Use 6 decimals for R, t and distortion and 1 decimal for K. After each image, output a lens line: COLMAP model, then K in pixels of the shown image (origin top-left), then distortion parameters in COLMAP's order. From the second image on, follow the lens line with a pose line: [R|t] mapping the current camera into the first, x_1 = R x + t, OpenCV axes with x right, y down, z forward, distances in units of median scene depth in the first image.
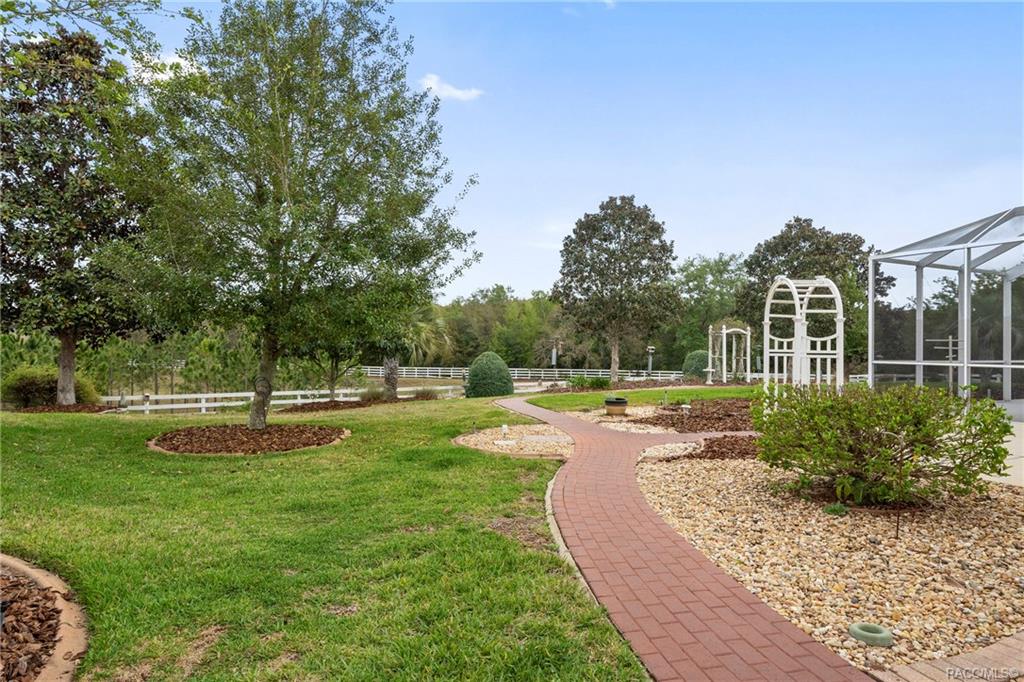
lens RADIAL K [[555.0, 0, 508.9], [0, 555.0, 337.0], [0, 0, 1]] dist [-0.000198, 0.000591]
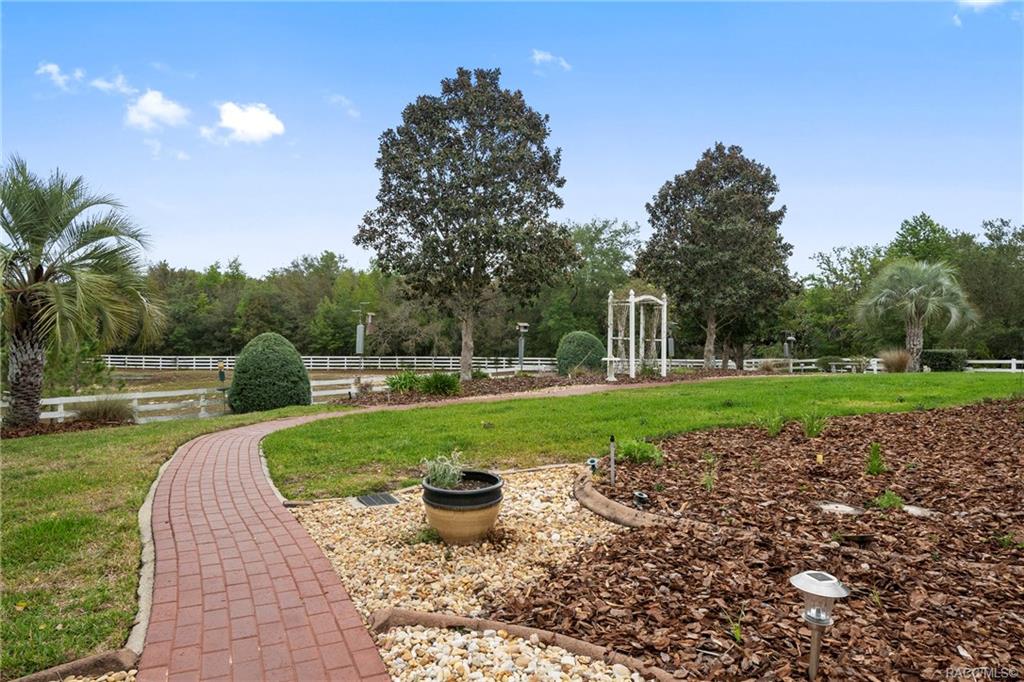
lens RADIAL K [[647.6, 0, 512.4], [0, 647.6, 336.2], [0, 0, 1]] dist [-0.005701, -0.000162]
pose [[0.967801, -0.003238, 0.251697, 0.057094], [-0.003764, 0.999619, 0.027333, 0.011905], [-0.251690, -0.027400, 0.967420, 0.285761]]
